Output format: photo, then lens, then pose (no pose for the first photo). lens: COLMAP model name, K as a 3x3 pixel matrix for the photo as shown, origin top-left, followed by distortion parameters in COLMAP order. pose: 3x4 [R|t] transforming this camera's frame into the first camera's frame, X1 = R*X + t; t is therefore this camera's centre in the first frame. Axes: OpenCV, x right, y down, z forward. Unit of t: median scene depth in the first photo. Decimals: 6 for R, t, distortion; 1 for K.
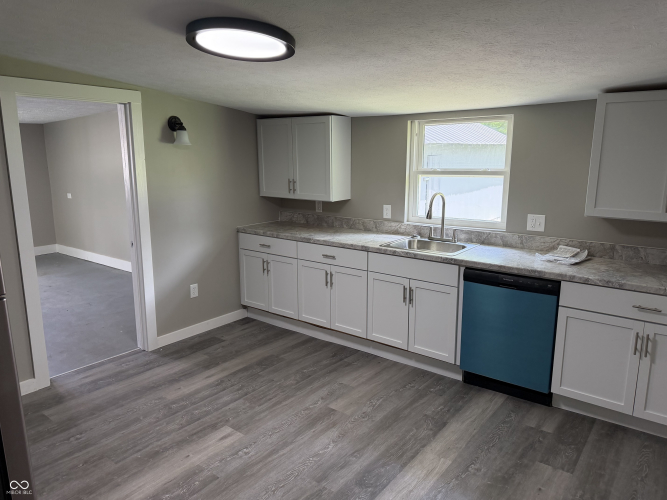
lens RADIAL K [[472.6, 0, 333.4], [0, 472.6, 249.9], [0, 0, 1]] dist [0.038977, -0.031096]
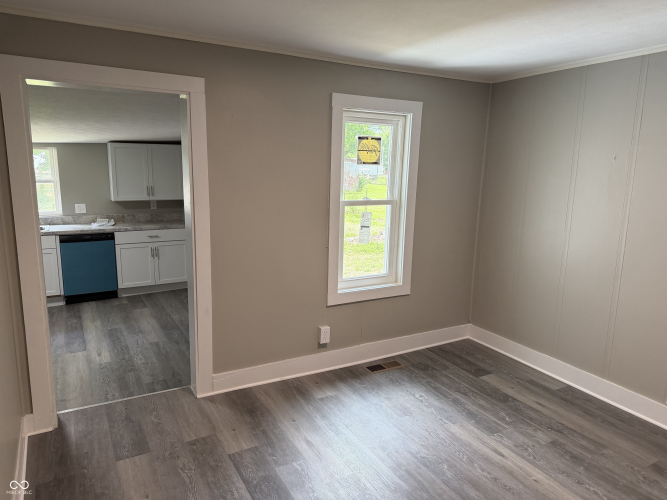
lens RADIAL K [[472.6, 0, 335.1], [0, 472.6, 249.6], [0, 0, 1]] dist [0.038977, -0.031096]
pose [[0.384815, -0.161228, 0.908803, -0.787875], [0.173566, 0.979700, 0.100312, 0.073660], [-0.906527, 0.119136, 0.404987, -0.527223]]
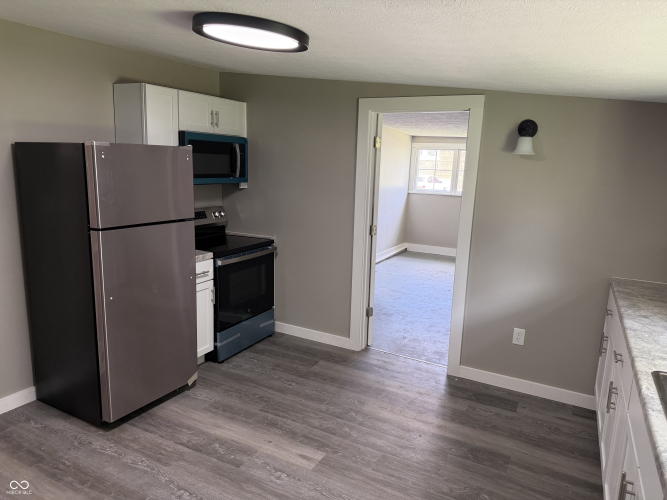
lens RADIAL K [[472.6, 0, 331.9], [0, 472.6, 250.8], [0, 0, 1]] dist [0.038977, -0.031096]
pose [[0.184540, 0.199069, -0.962453, 0.641114], [-0.239525, 0.958855, 0.152399, -0.162632], [0.953191, 0.202408, 0.224630, 0.802393]]
